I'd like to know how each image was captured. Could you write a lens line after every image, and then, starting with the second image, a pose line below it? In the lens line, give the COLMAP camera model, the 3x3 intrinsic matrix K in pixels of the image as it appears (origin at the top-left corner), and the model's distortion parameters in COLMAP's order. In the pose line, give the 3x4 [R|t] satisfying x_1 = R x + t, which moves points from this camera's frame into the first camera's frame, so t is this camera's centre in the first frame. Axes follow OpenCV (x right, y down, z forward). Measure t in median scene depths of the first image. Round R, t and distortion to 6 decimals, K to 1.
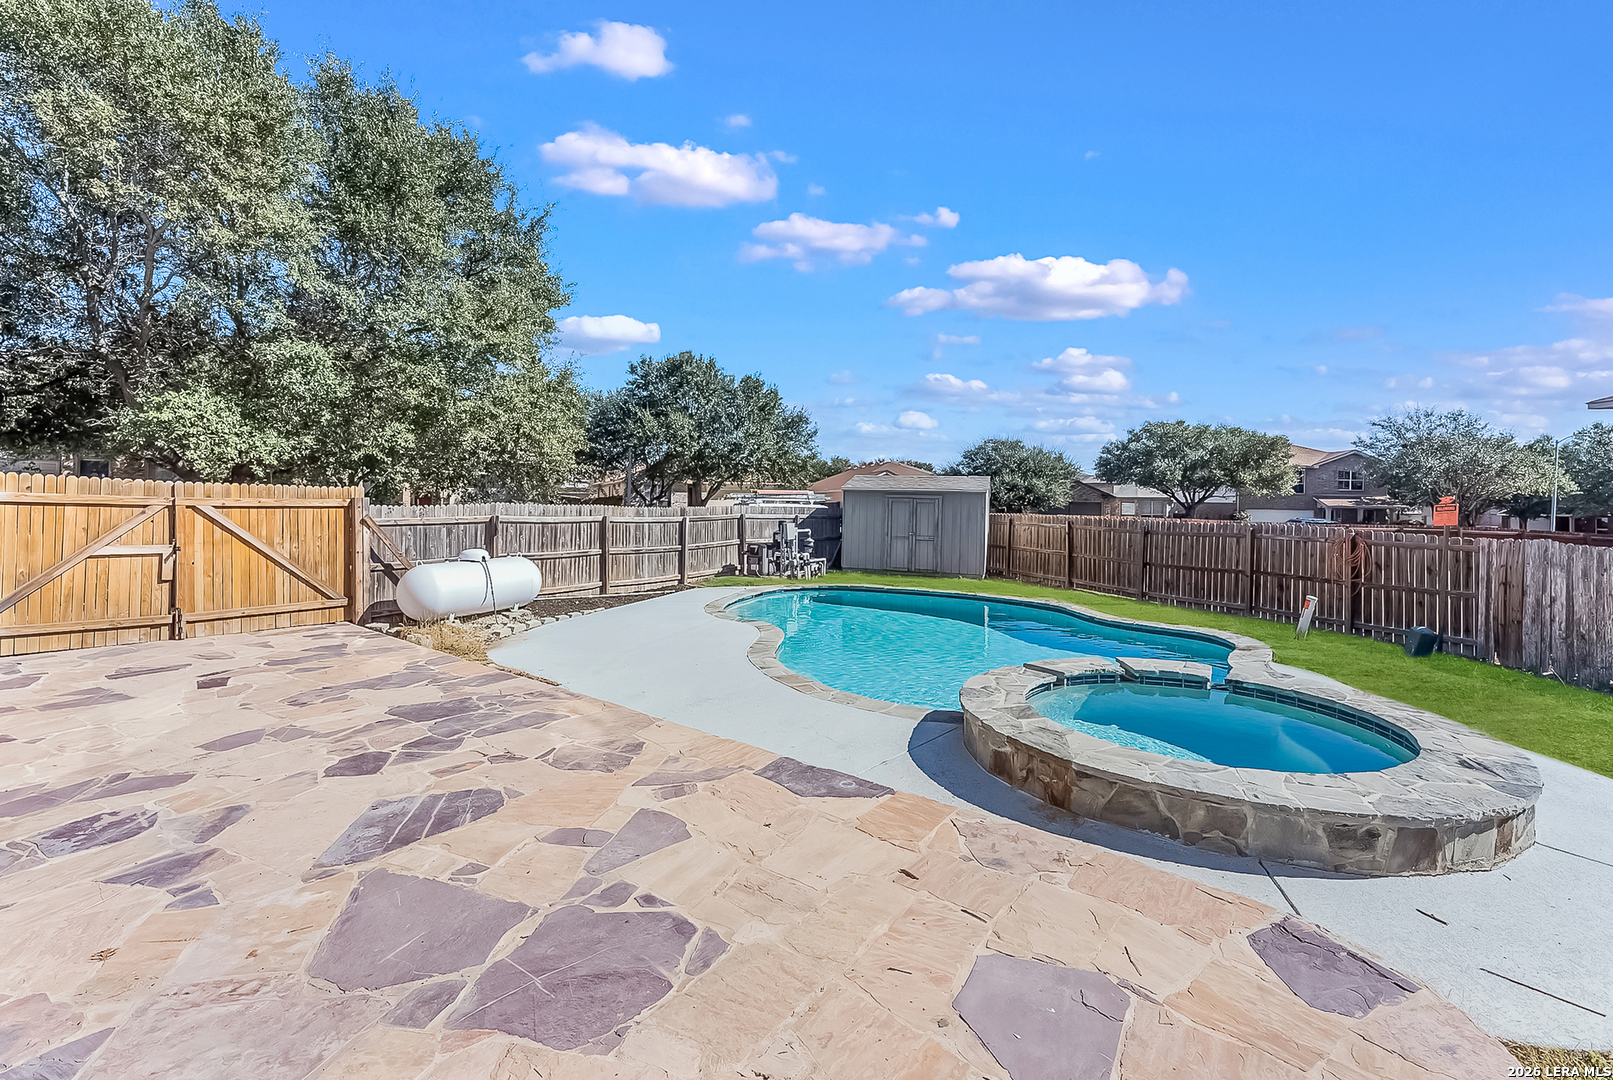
lens RADIAL K [[665.1, 0, 809.0], [0, 665.1, 503.5], [0, 0, 1]] dist [0.000778, 0.000331]
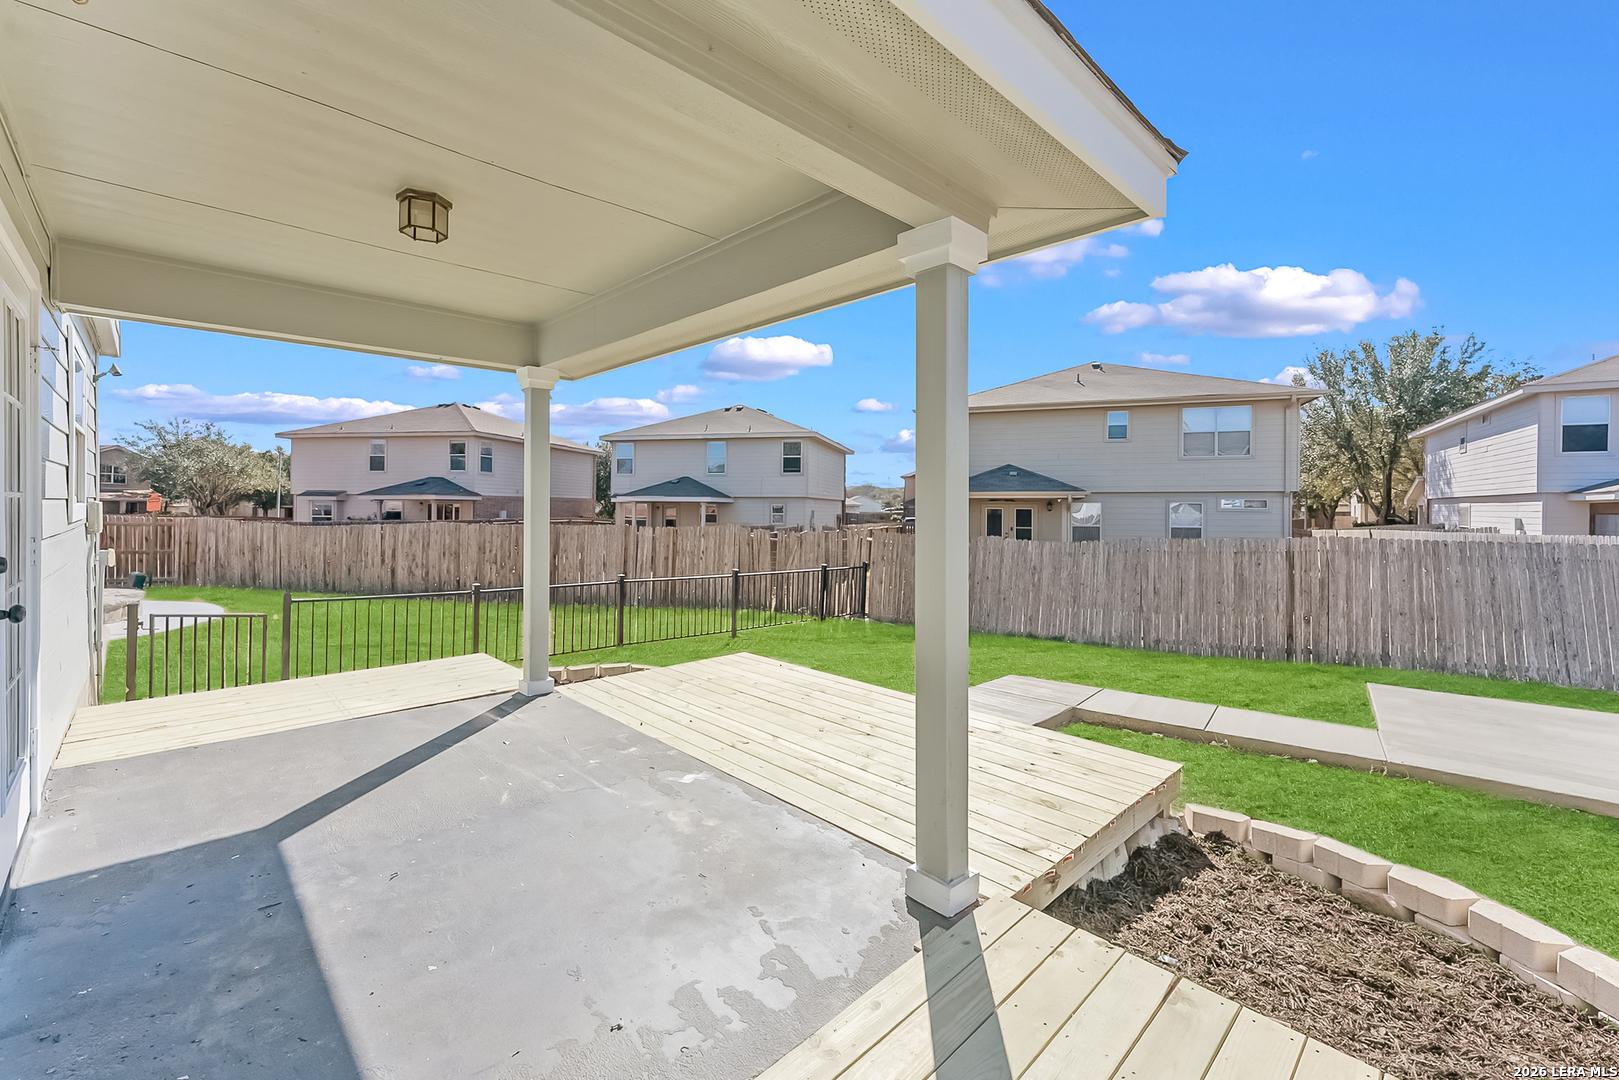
lens RADIAL K [[667.6, 0, 812.0], [0, 667.6, 503.4], [0, 0, 1]] dist [0.000778, 0.000331]
pose [[0.089717, -0.003542, 0.995961, -0.165219], [-0.007888, 0.999960, 0.004267, -0.001737], [-0.995936, -0.008239, 0.089685, -0.231703]]
